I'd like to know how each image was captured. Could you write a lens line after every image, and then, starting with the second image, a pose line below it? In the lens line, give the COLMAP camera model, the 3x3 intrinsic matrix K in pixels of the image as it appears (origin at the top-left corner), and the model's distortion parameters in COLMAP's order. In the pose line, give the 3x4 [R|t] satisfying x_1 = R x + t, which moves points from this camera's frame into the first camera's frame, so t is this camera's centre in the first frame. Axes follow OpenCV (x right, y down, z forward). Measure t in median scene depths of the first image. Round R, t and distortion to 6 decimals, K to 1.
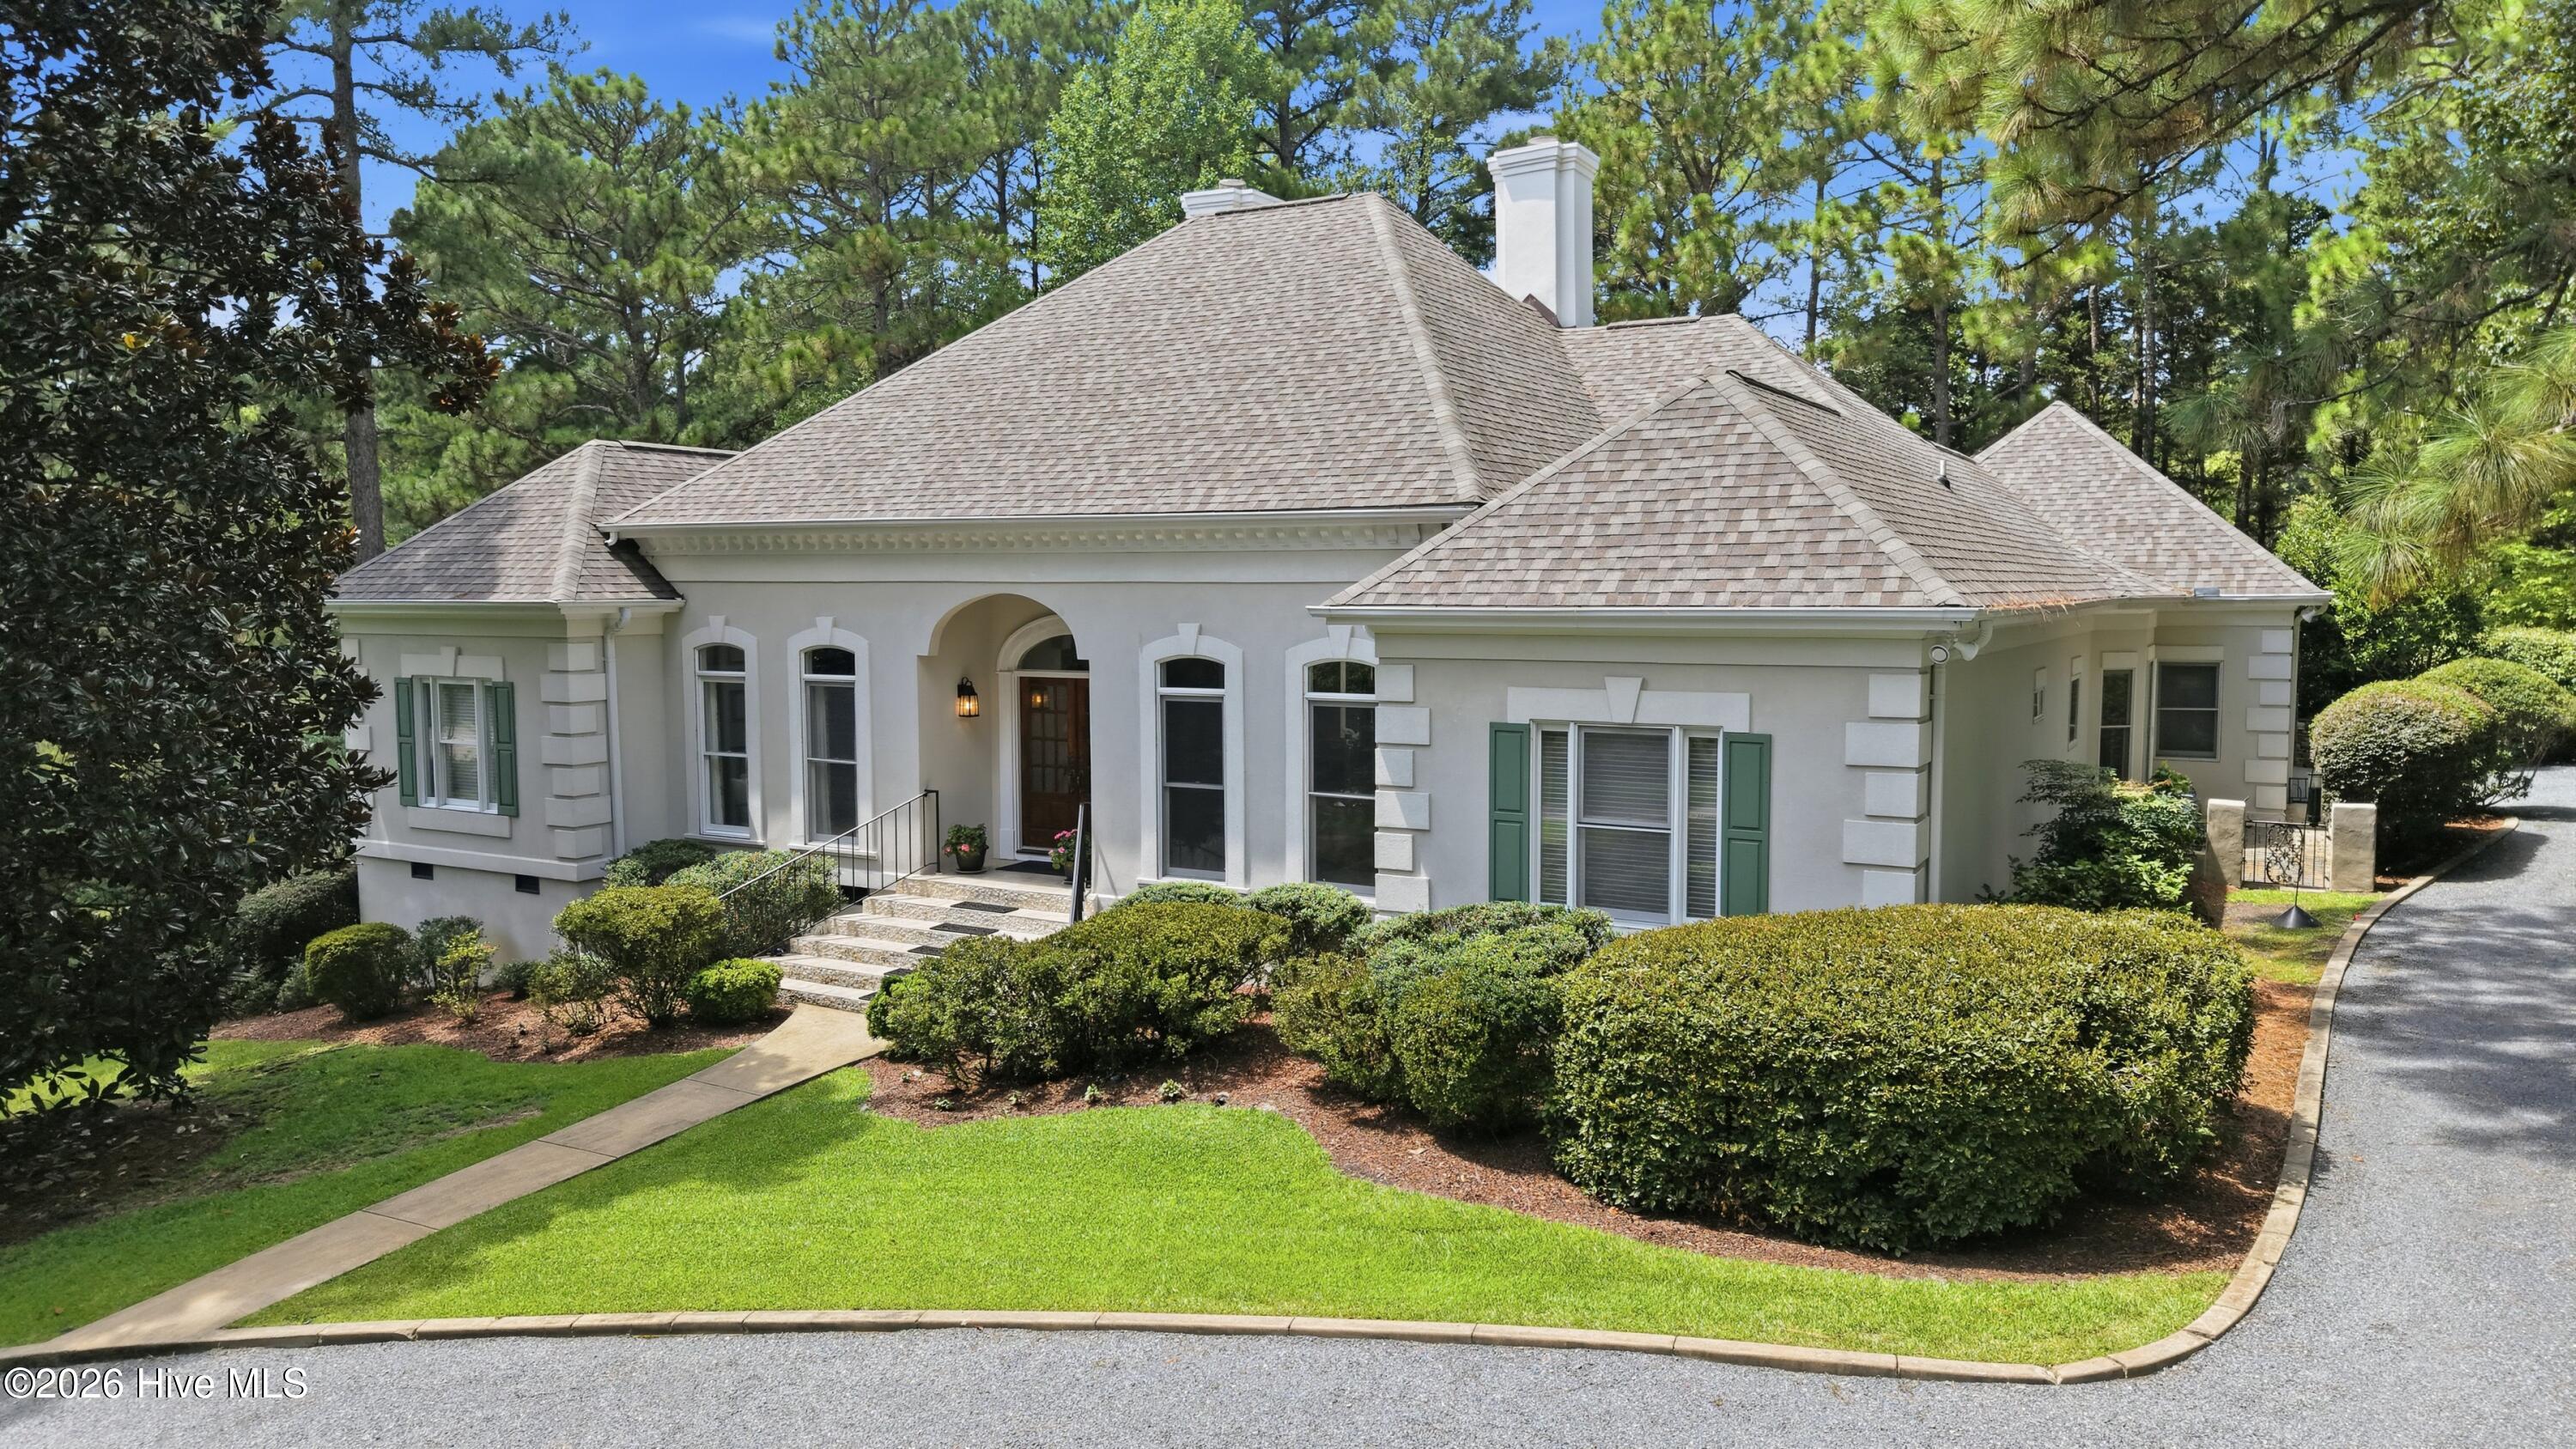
lens RADIAL K [[1710.5, 0, 1290.6], [0, 1710.5, 719.6], [0, 0, 1]] dist [0.001155, -0.012487]
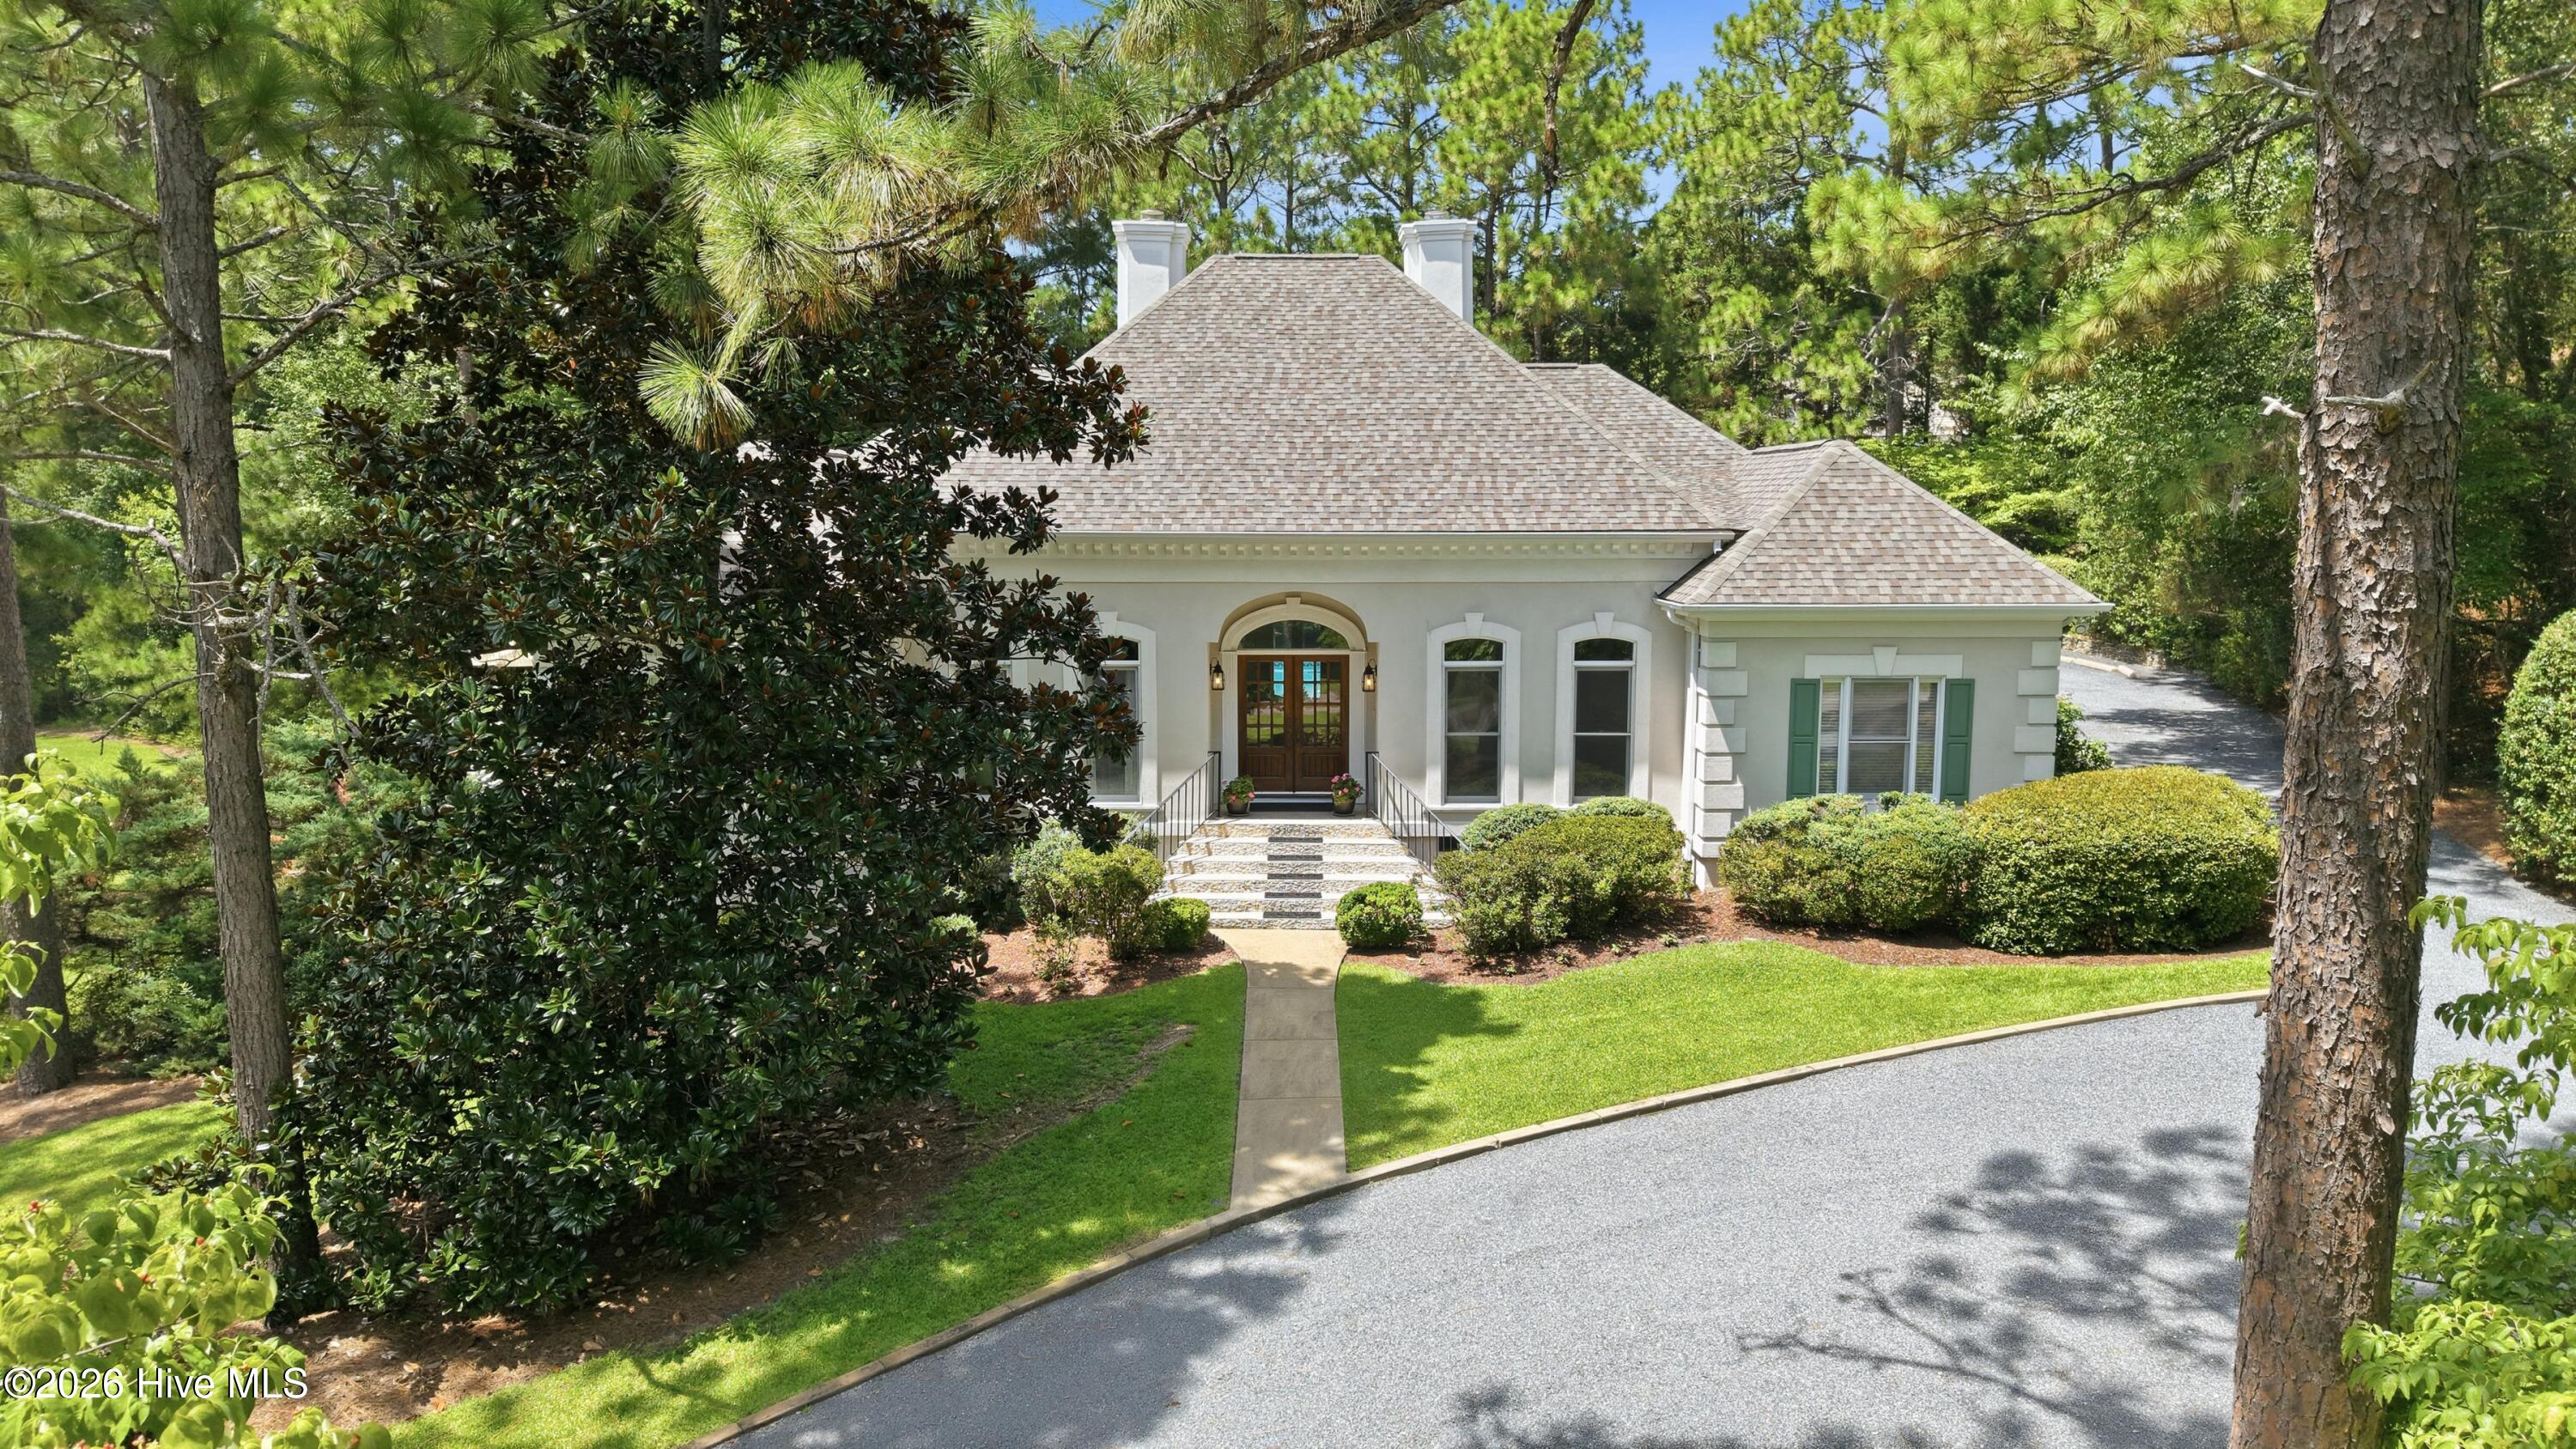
lens RADIAL K [[1710.5, 0, 1272.7], [0, 1710.5, 730.8], [0, 0, 1]] dist [0.001155, -0.012487]
pose [[0.873550, -0.058938, 0.483153, -1.039420], [0.034575, 0.997648, 0.059186, -0.059111], [-0.485505, -0.034997, 0.873533, -0.113294]]
